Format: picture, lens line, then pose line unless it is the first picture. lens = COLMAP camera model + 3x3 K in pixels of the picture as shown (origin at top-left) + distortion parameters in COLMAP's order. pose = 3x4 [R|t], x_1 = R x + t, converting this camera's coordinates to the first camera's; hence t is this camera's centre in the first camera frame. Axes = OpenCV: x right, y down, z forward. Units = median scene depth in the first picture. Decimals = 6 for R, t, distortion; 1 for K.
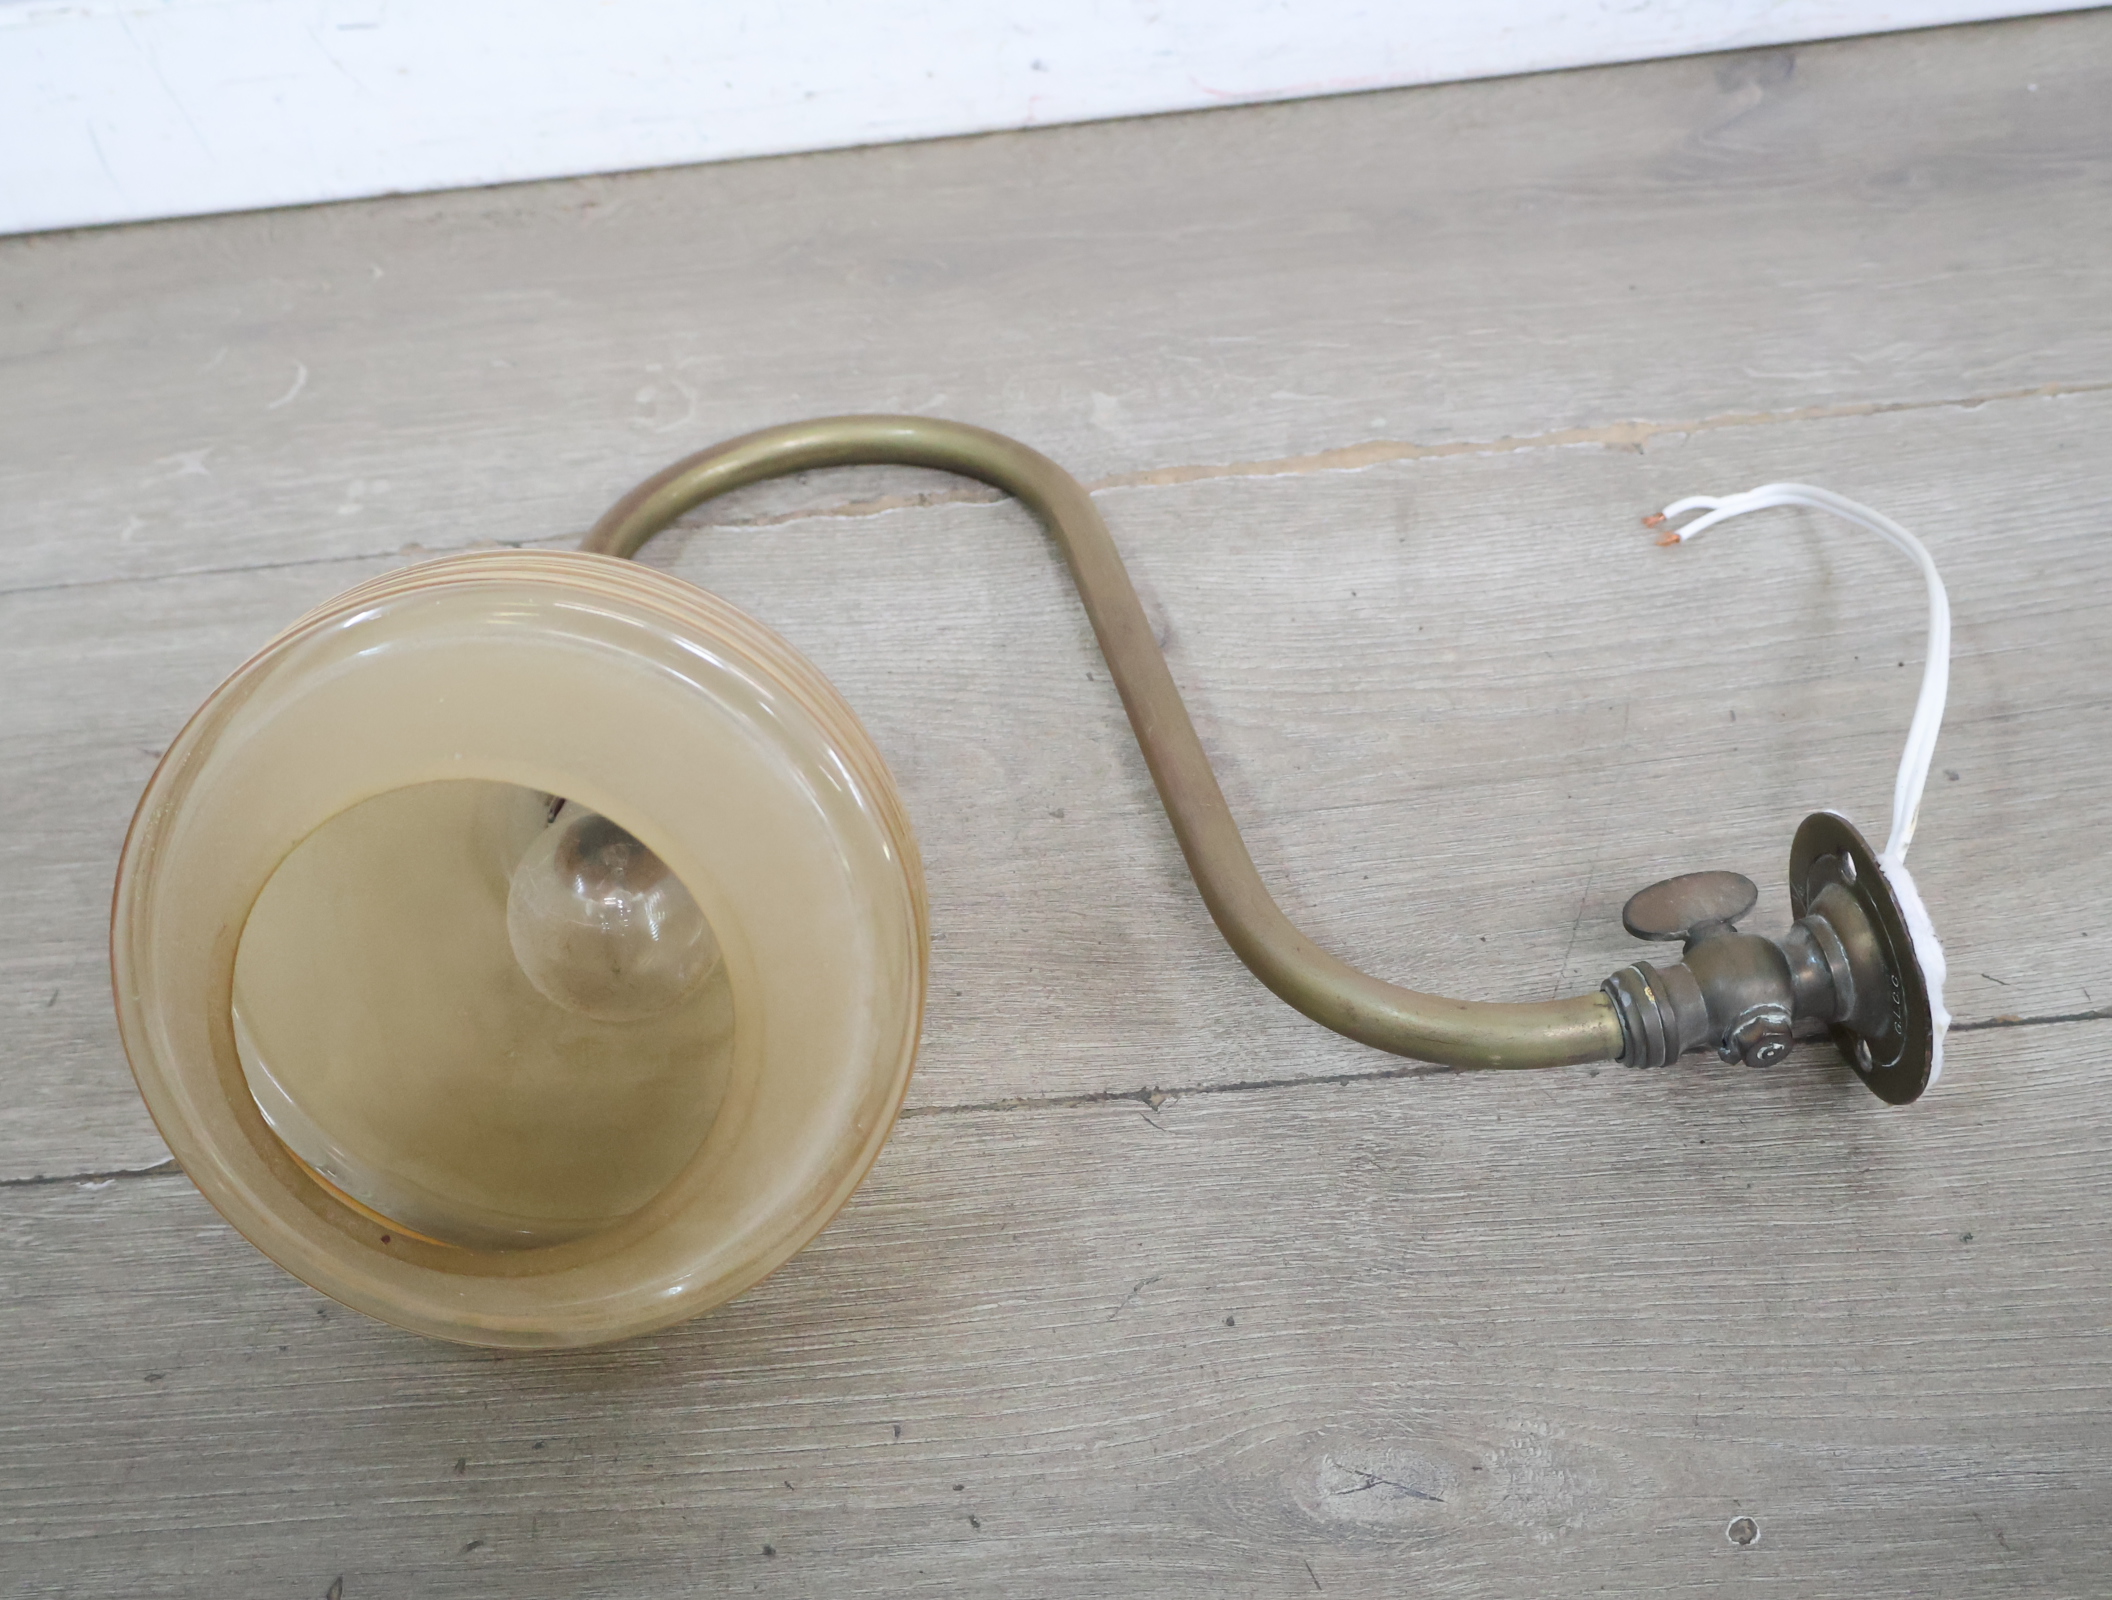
lens RADIAL K [[2472.7, 0, 1054.5], [0, 2472.7, 801.9], [0, 0, 1]] dist [0.002163, 0.000000]
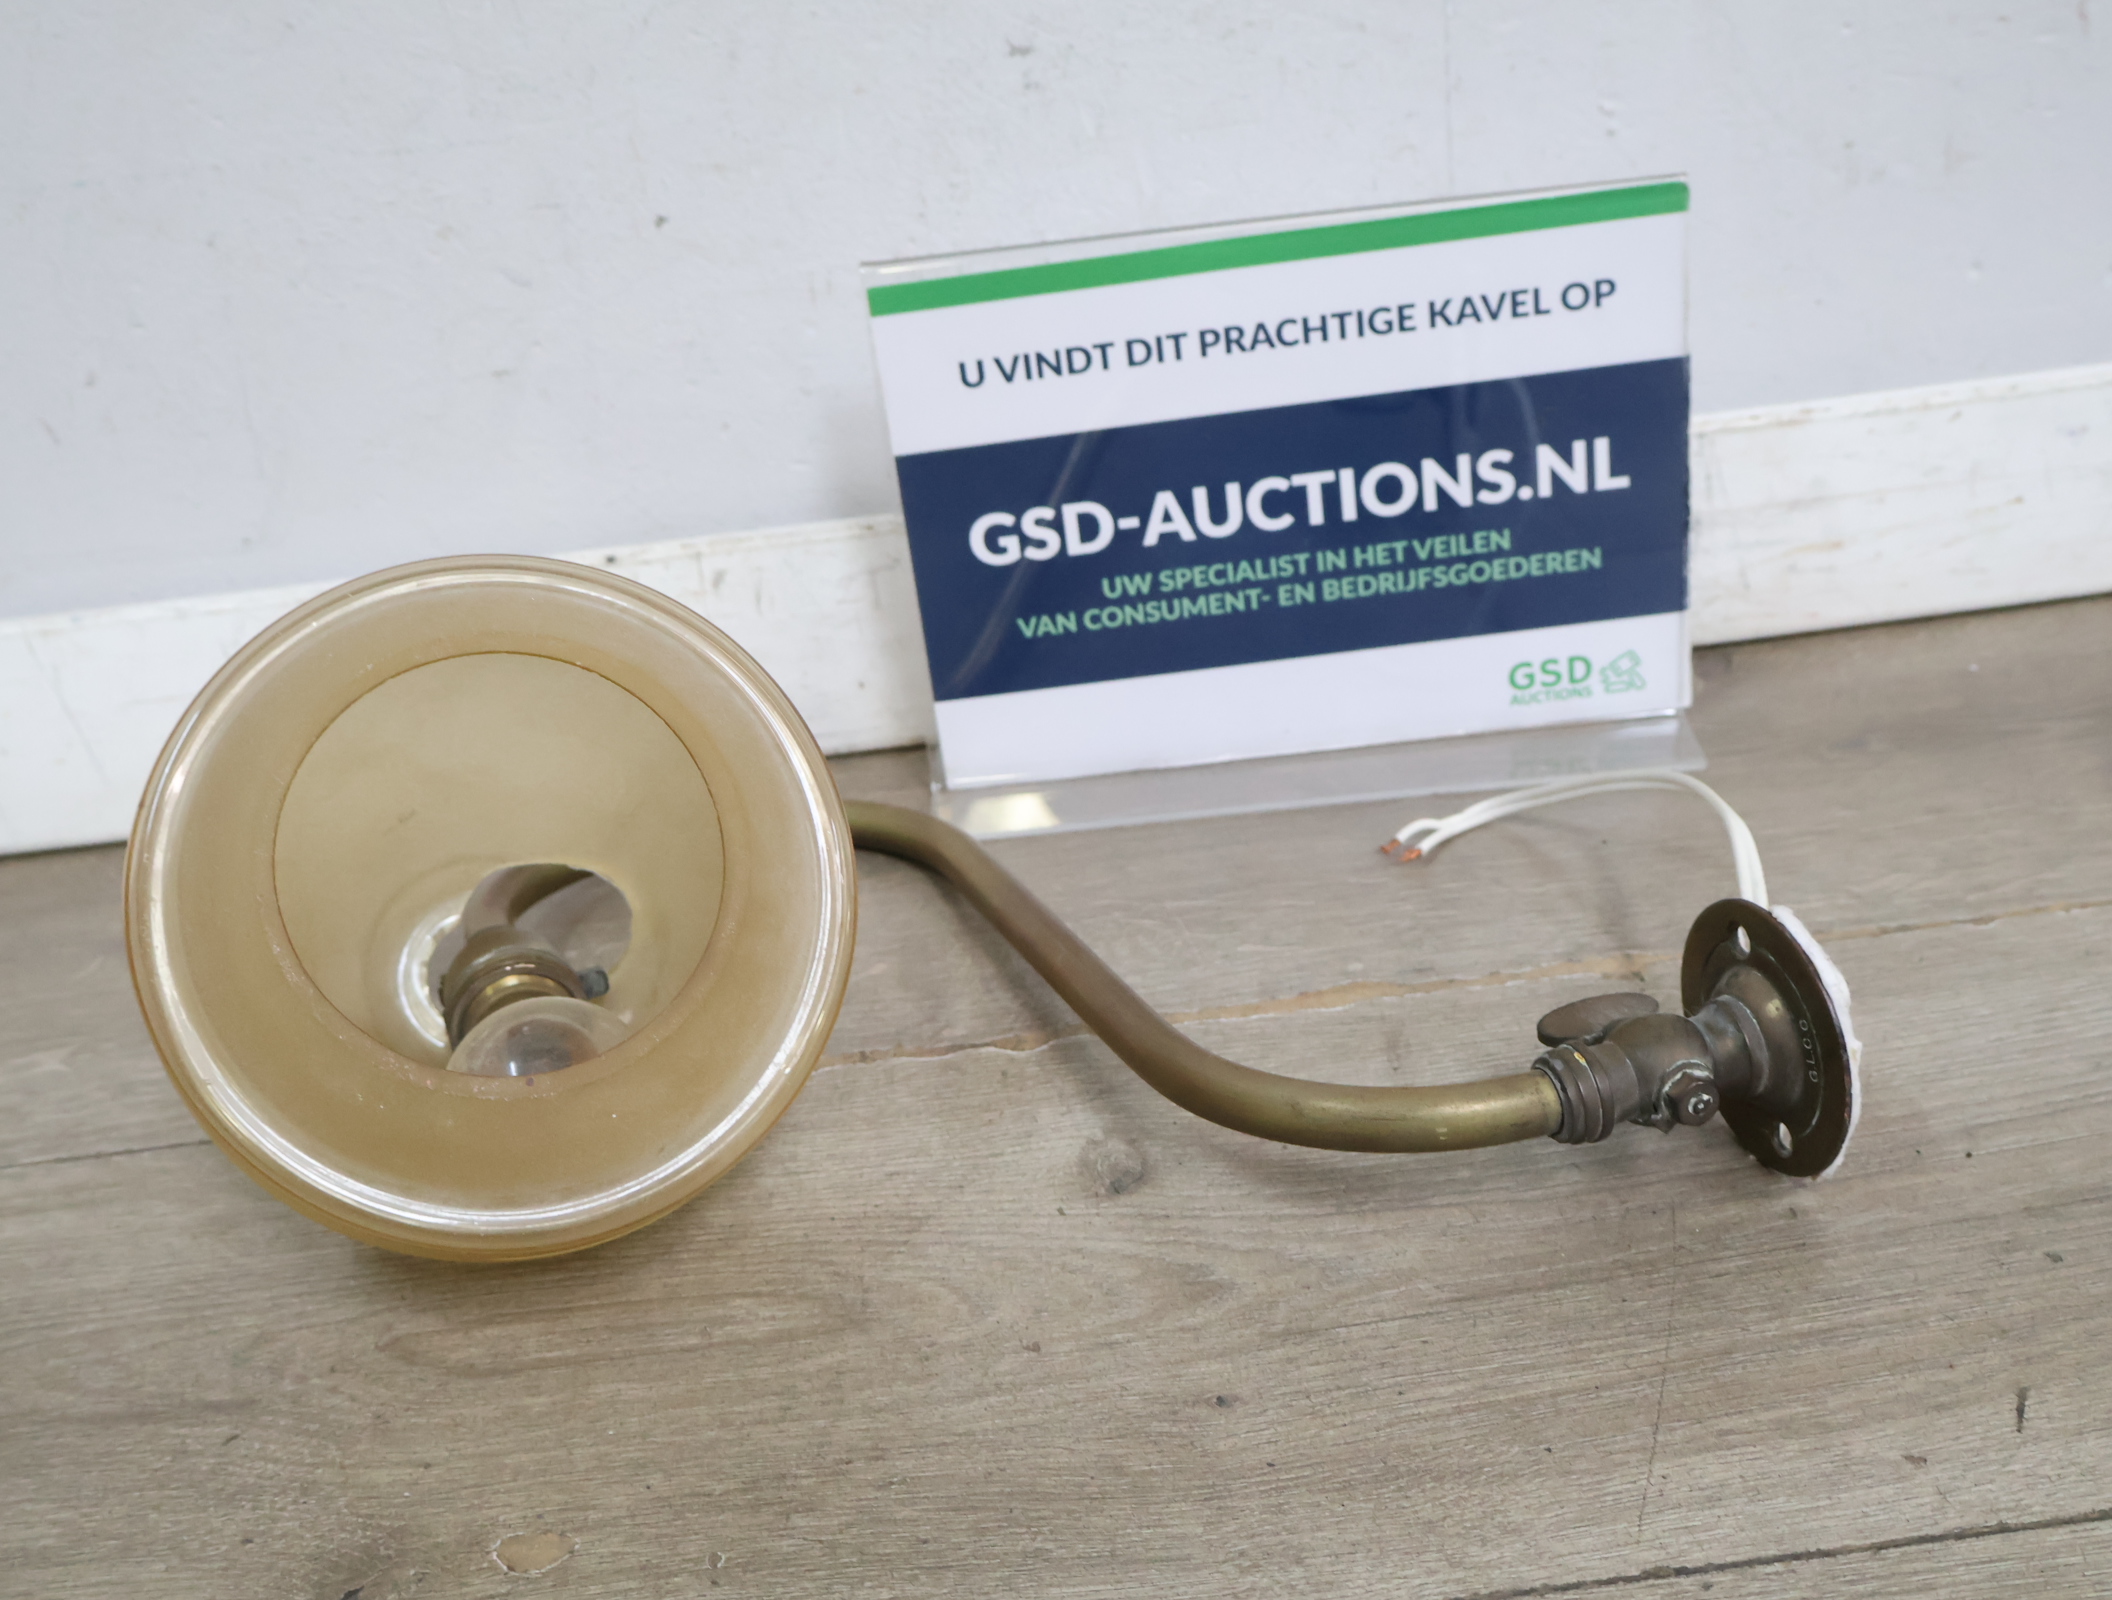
lens RADIAL K [[2472.7, 0, 1051.4], [0, 2472.7, 817.3], [0, 0, 1]] dist [0.002163, 0.000000]
pose [[0.998735, -0.016139, 0.047615, -0.033475], [0.032024, 0.934311, -0.355019, 0.152715], [-0.038757, 0.356095, 0.933646, 0.148121]]
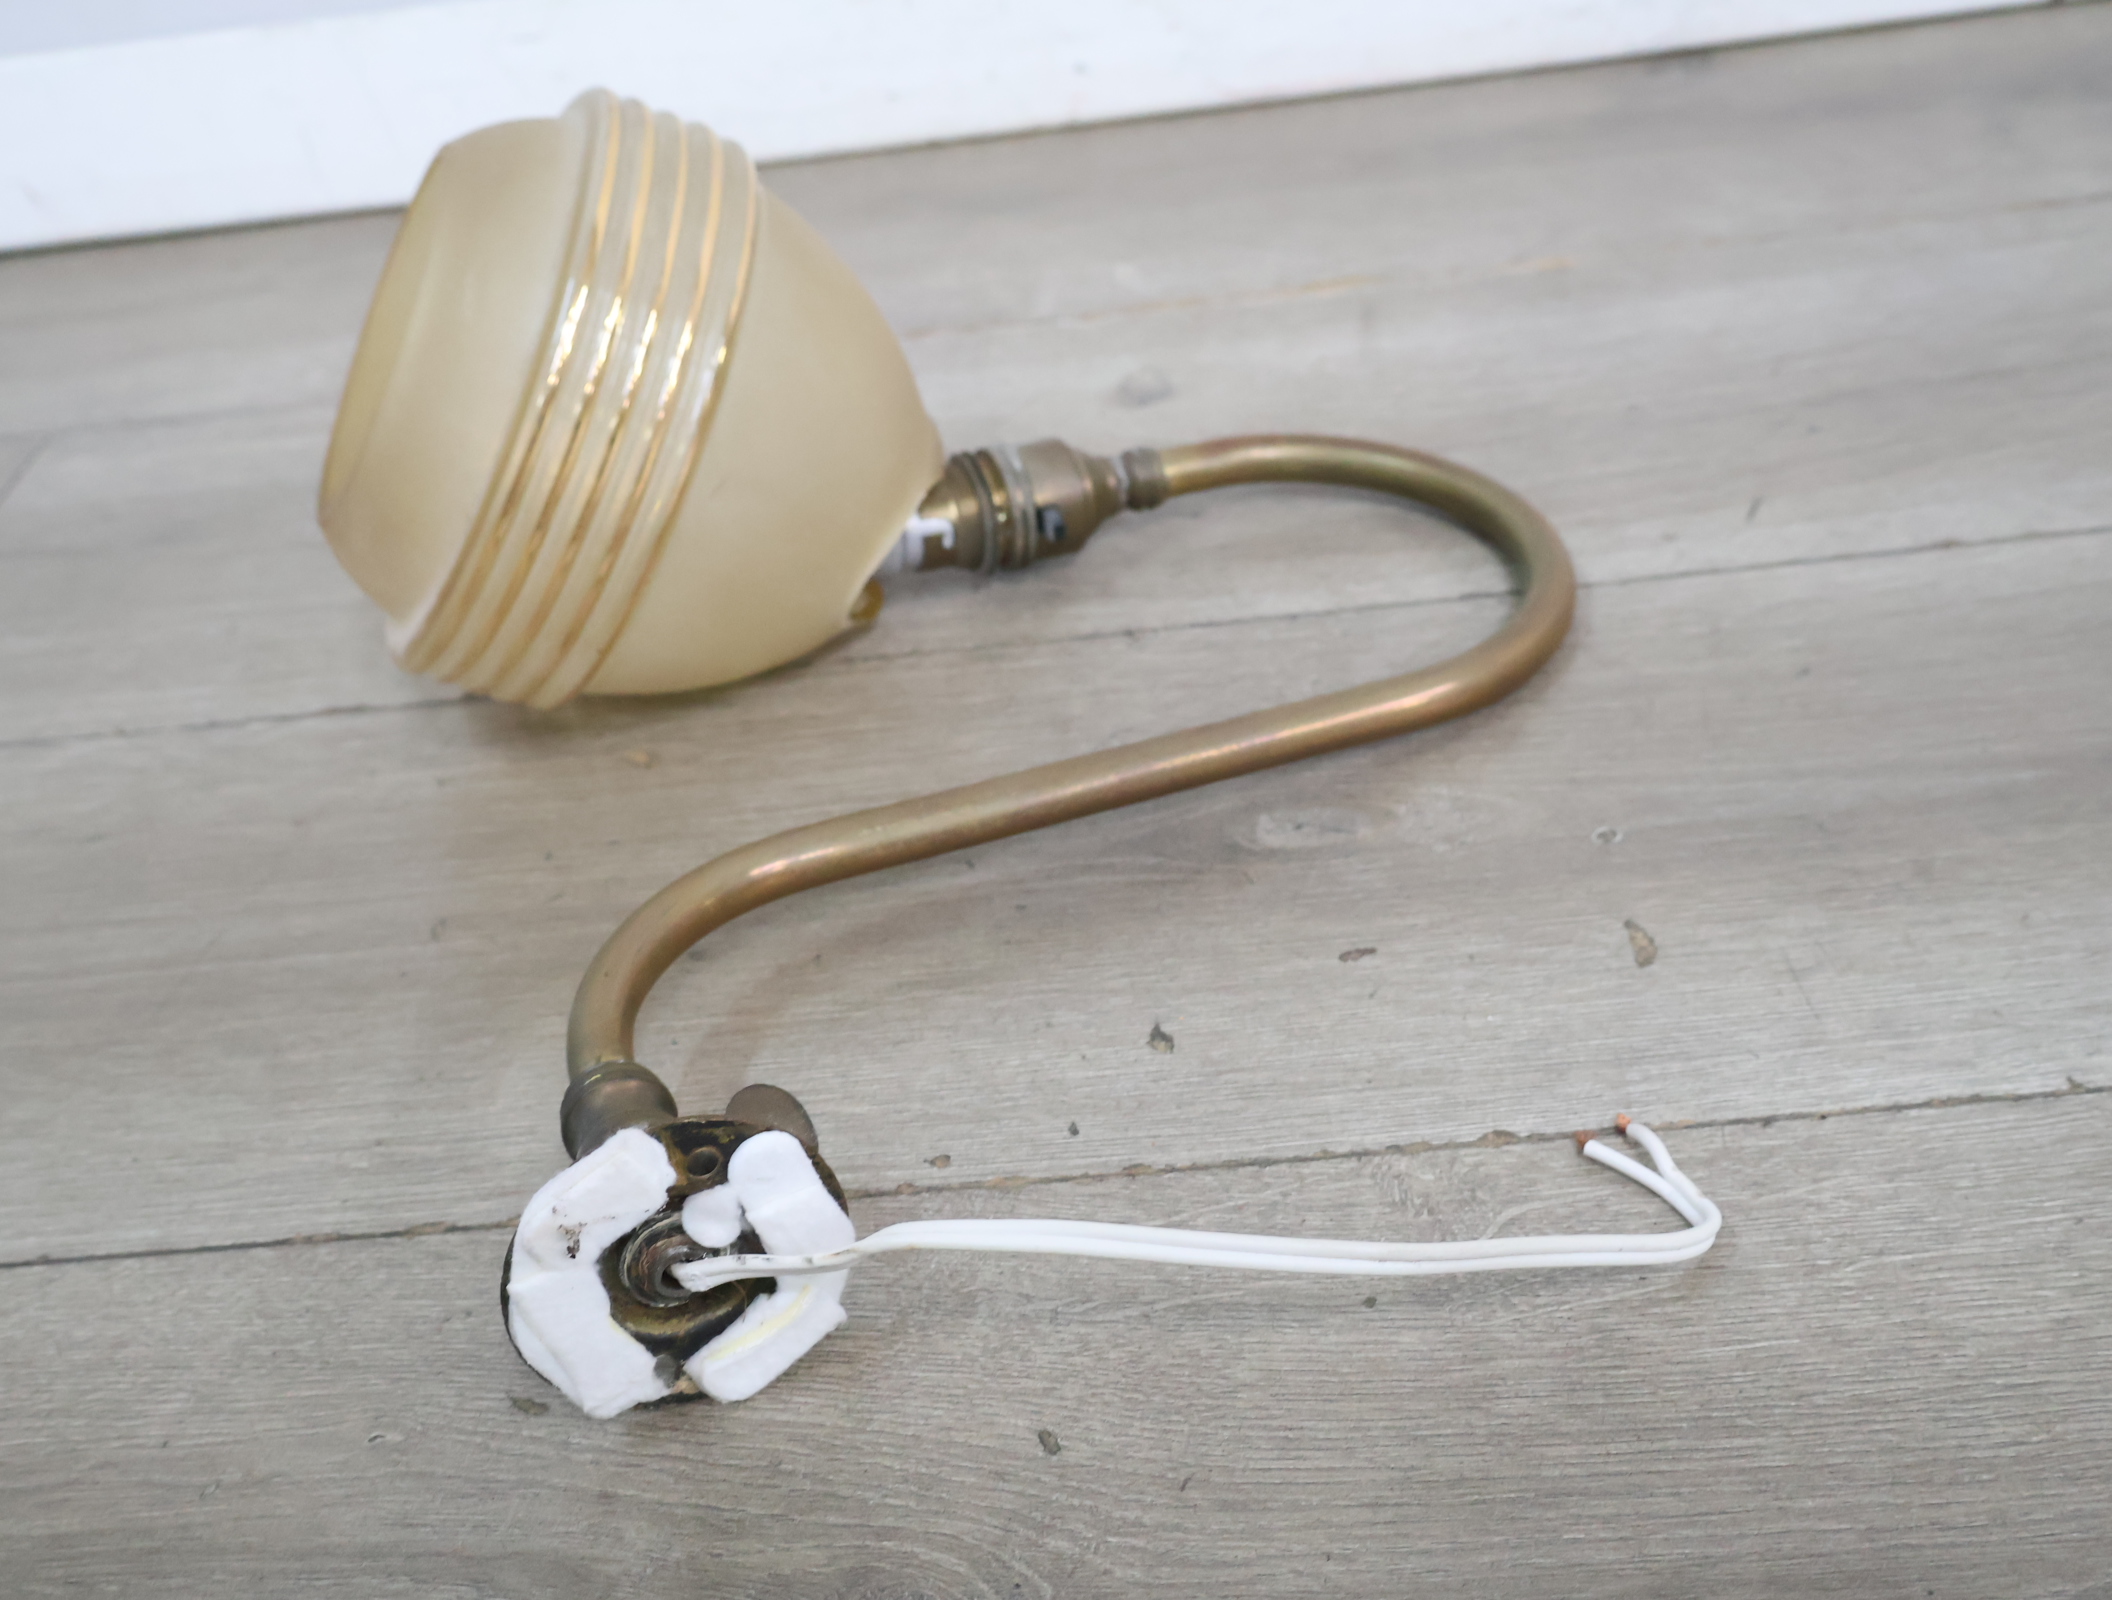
lens RADIAL K [[2472.7, 0, 1060.8], [0, 2472.7, 790.5], [0, 0, 1]] dist [0.002163, 0.000000]
pose [[0.999044, 0.005294, -0.043397, 0.055752], [-0.014640, 0.975841, -0.217992, 0.454166], [0.041194, 0.218418, 0.974985, -0.154597]]
